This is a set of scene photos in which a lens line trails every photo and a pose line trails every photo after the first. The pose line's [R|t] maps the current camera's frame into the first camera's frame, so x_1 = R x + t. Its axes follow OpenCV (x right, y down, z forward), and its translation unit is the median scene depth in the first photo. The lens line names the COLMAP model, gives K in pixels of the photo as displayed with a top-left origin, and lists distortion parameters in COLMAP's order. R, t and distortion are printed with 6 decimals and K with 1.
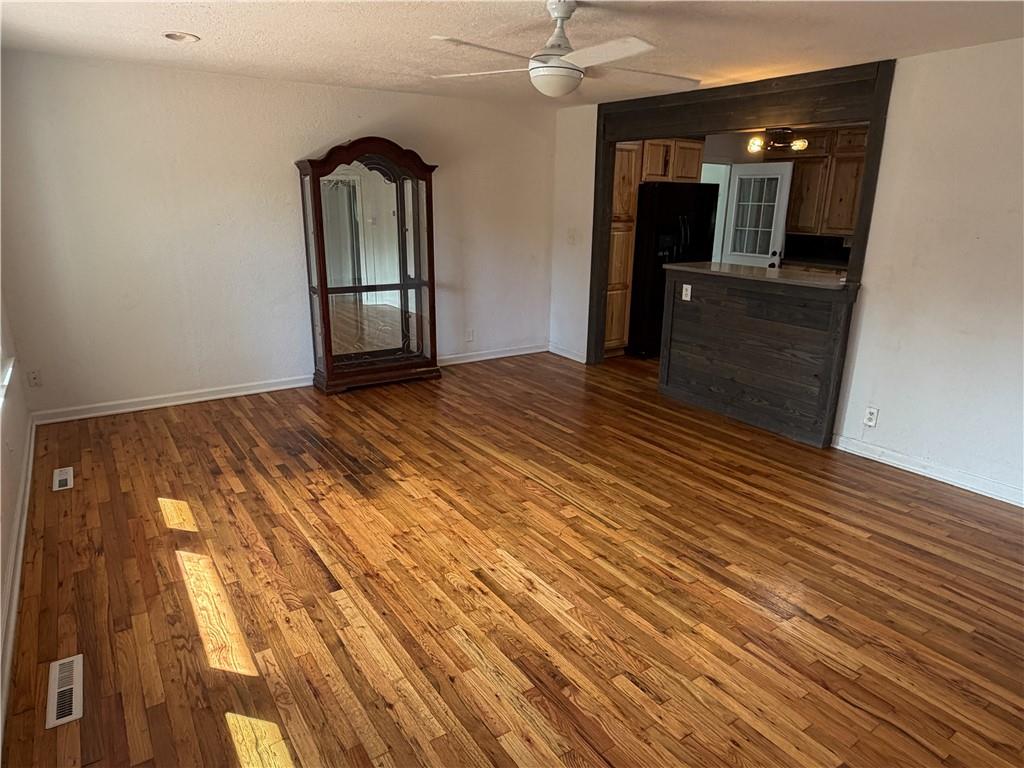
lens RADIAL K [[641.8, 0, 504.4], [0, 641.8, 385.4], [0, 0, 1]] dist [-0.001781, 0.000503]
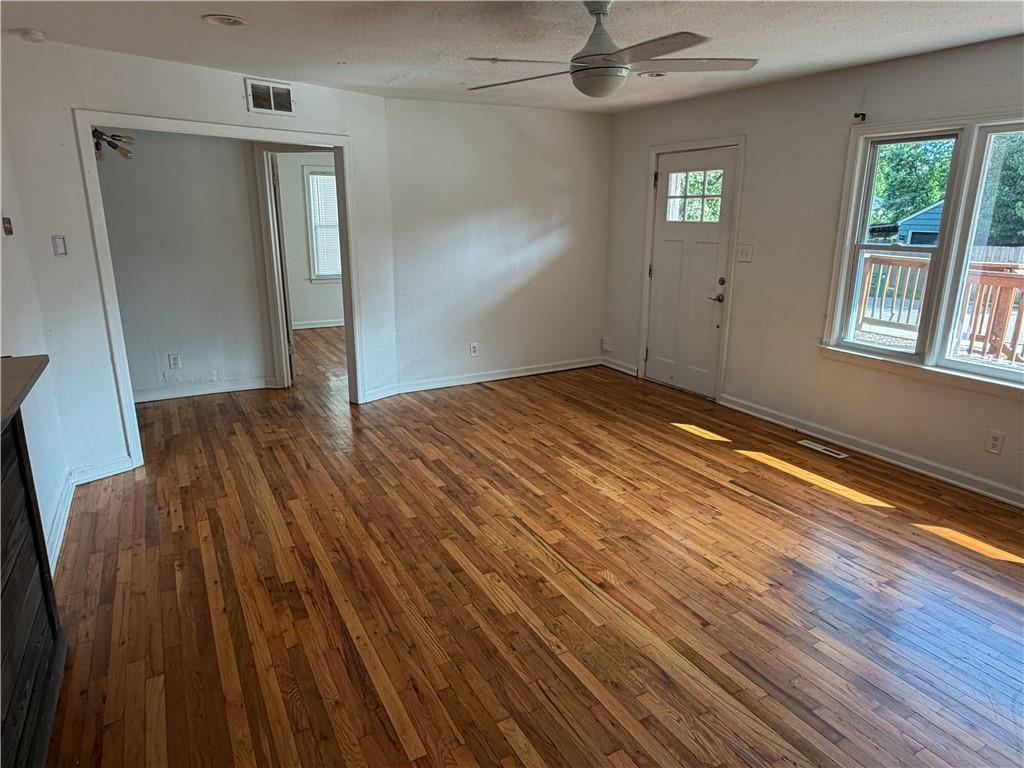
lens RADIAL K [[641.8, 0, 506.7], [0, 641.8, 387.8], [0, 0, 1]] dist [-0.001781, 0.000503]
pose [[-0.995973, -0.039939, 0.080272, 0.087564], [0.007891, 0.852784, 0.522204, -0.405668], [-0.089311, 0.520734, -0.849035, 1.421781]]
